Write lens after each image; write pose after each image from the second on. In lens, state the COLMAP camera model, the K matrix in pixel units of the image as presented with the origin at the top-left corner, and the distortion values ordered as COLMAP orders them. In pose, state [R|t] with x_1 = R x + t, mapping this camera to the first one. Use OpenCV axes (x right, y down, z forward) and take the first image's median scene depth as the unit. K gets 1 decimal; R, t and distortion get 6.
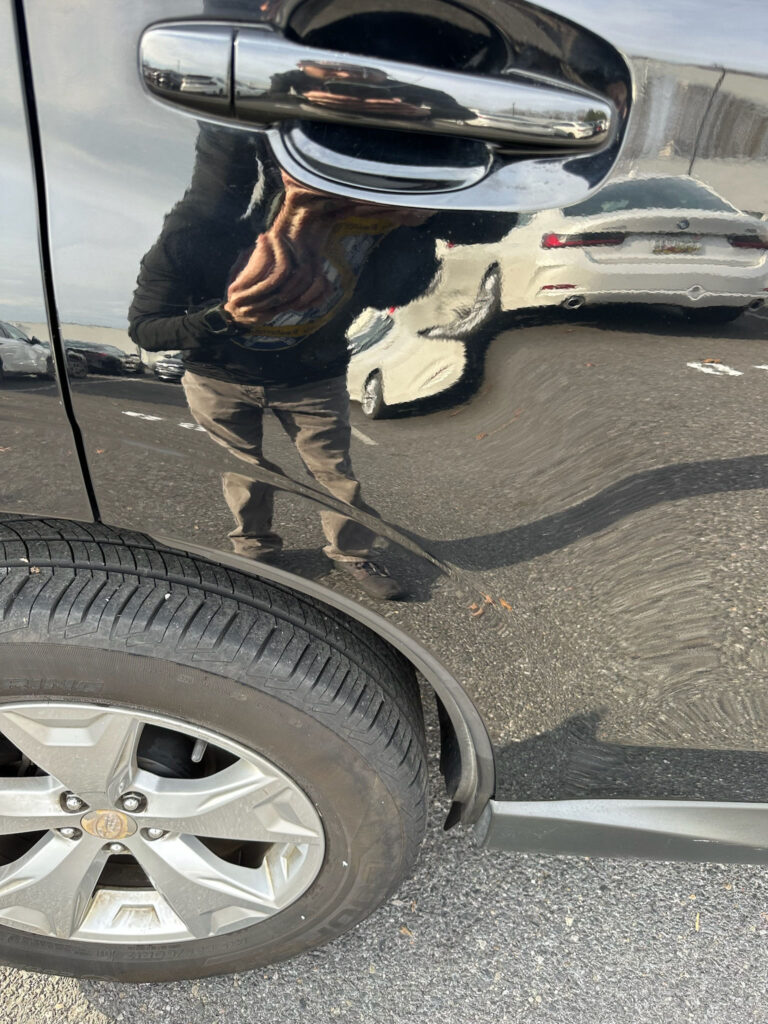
lens RADIAL K [[714.9, 0, 370.1], [0, 714.9, 512.5], [0, 0, 1]] dist [-0.002331, -0.006868]
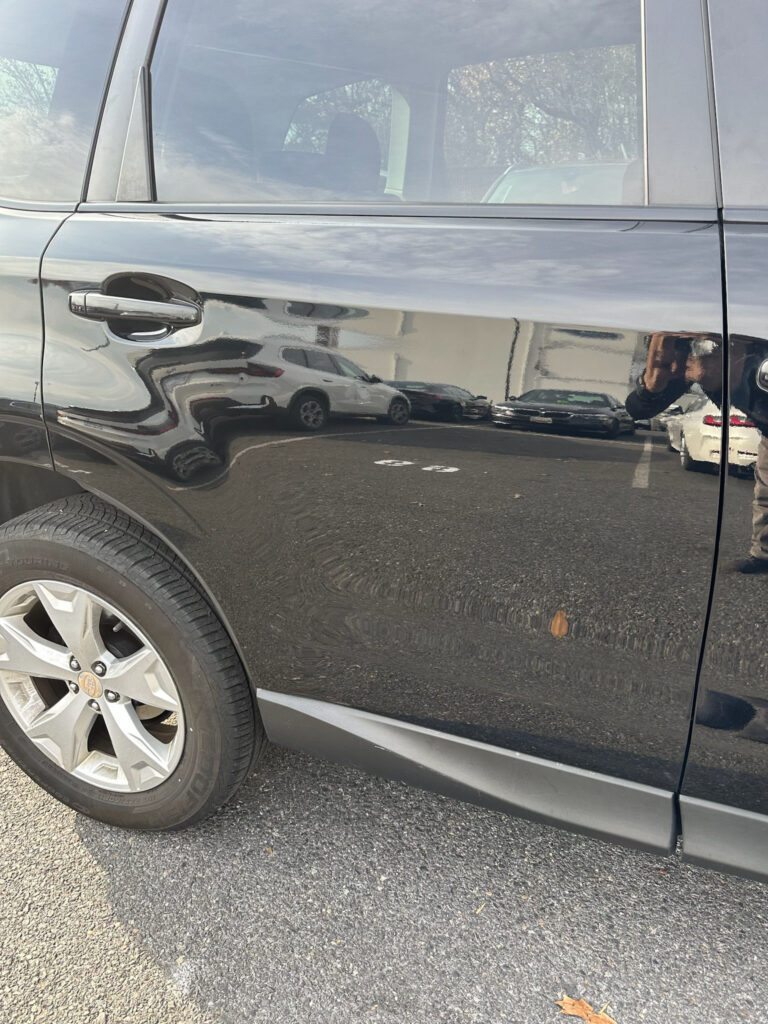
lens RADIAL K [[714.9, 0, 370.1], [0, 714.9, 512.5], [0, 0, 1]] dist [-0.002331, -0.006868]
pose [[0.914631, 0.071522, -0.397913, 0.789026], [-0.173138, 0.958700, -0.225651, 0.254936], [0.365340, 0.275281, 0.889240, -0.371025]]
